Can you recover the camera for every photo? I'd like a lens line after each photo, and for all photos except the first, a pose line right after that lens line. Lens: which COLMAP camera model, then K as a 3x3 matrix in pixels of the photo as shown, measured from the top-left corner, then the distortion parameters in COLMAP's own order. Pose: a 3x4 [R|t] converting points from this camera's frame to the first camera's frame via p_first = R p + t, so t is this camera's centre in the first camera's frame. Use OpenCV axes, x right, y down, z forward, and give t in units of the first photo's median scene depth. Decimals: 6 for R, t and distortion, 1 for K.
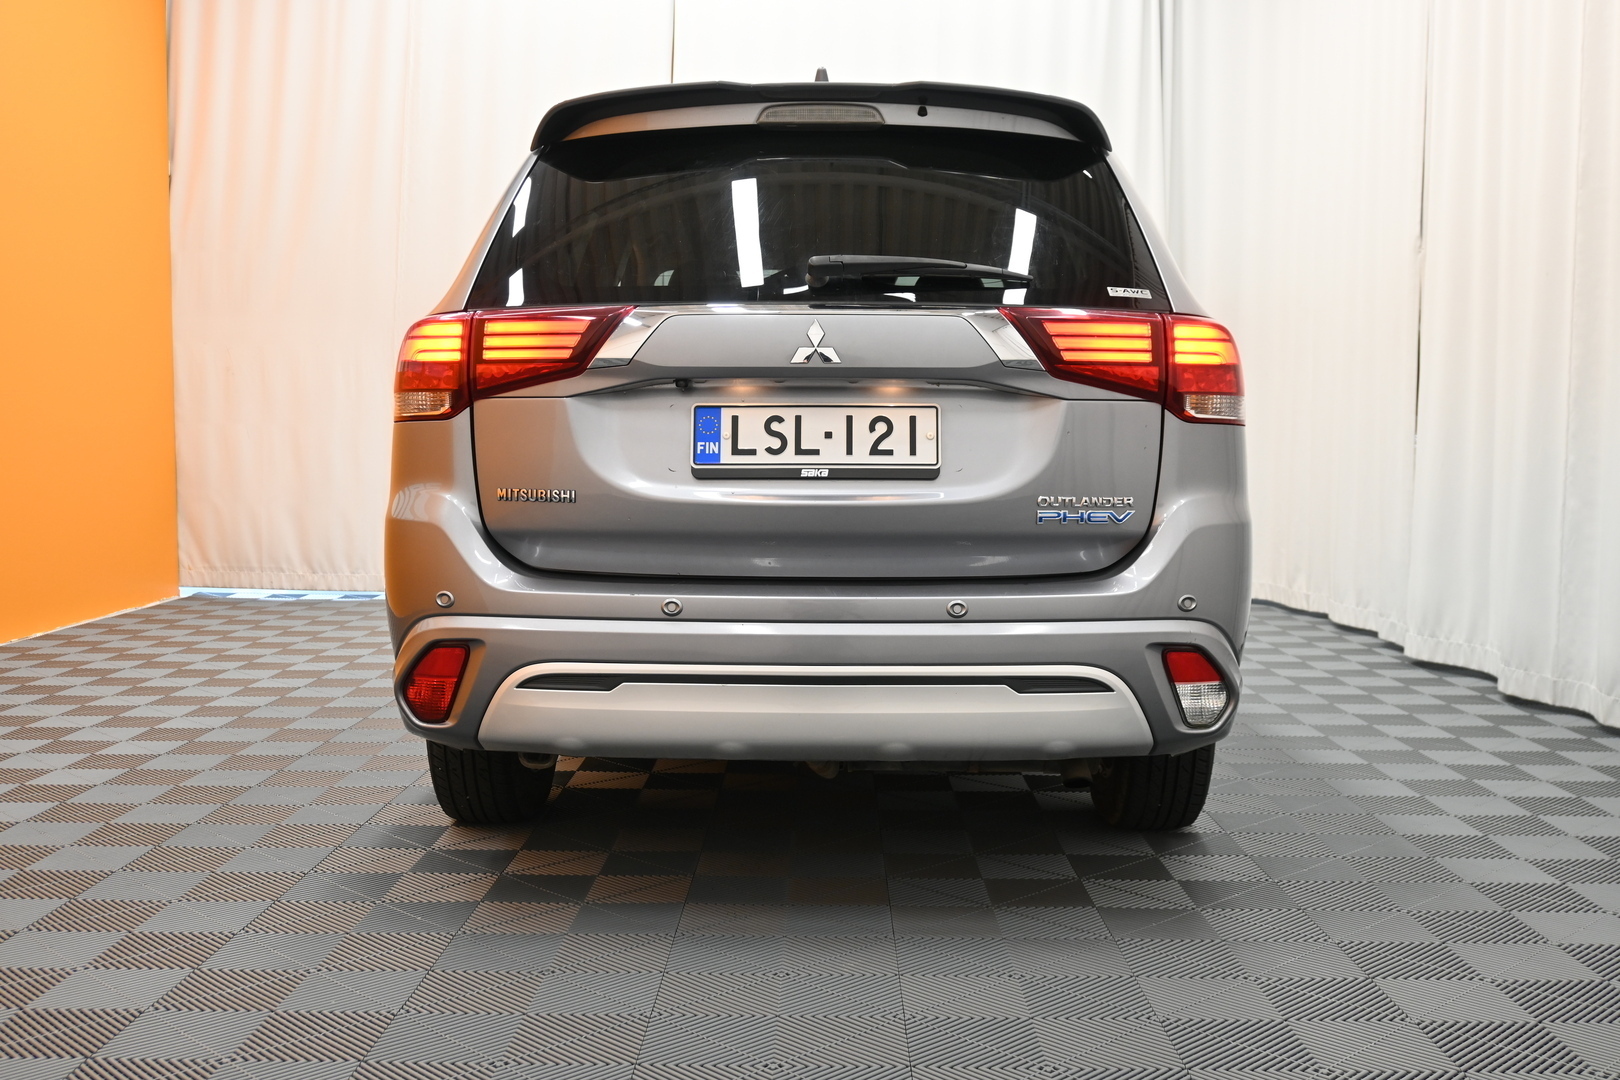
lens RADIAL K [[1557.7, 0, 810.0], [0, 1557.7, 540.0], [0, 0, 1]] dist [-0.005047, -0.006567]
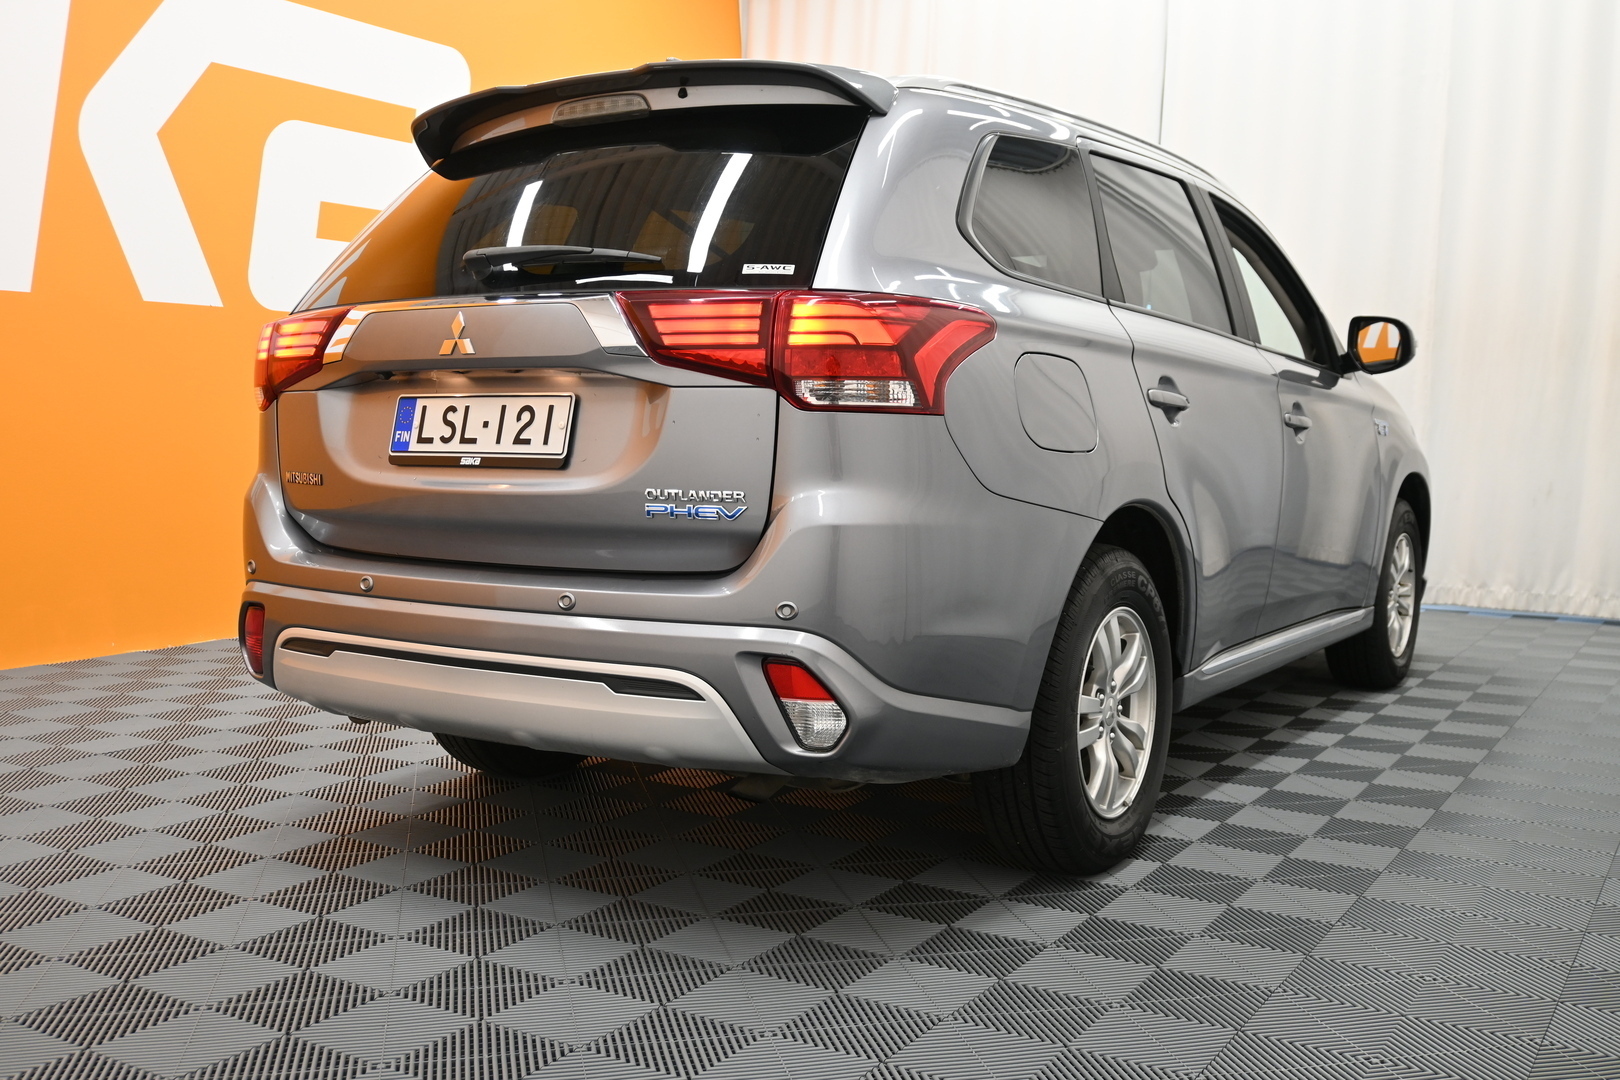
lens RADIAL K [[1560.5, 0, 810.0], [0, 1560.5, 540.0], [0, 0, 1]] dist [-0.008825, -0.004300]
pose [[0.847555, 0.038951, -0.529277, 0.736570], [-0.039911, 0.999157, 0.009619, -0.009746], [0.529205, 0.012971, 0.848395, 0.242798]]
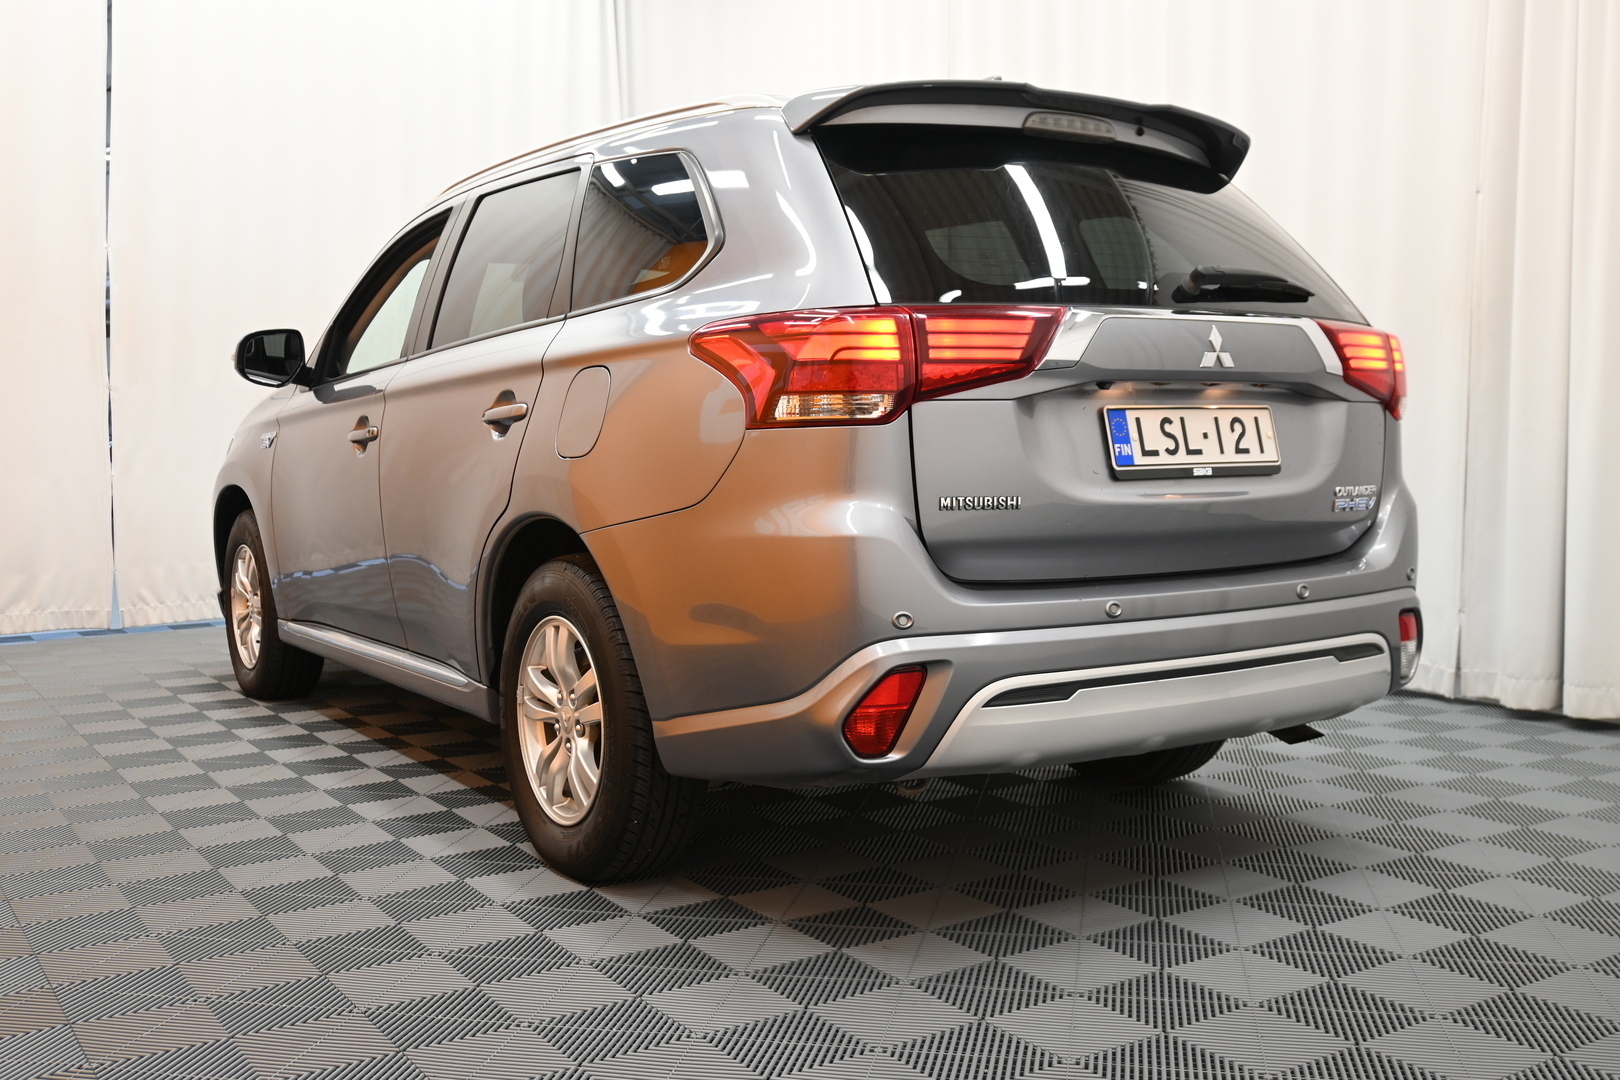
lens RADIAL K [[1560.5, 0, 810.0], [0, 1560.5, 540.0], [0, 0, 1]] dist [-0.008825, -0.004300]
pose [[0.832033, -0.049877, 0.552480, -0.795533], [0.052933, 0.998544, 0.010430, -0.021880], [-0.552195, 0.020566, 0.833461, 0.268690]]
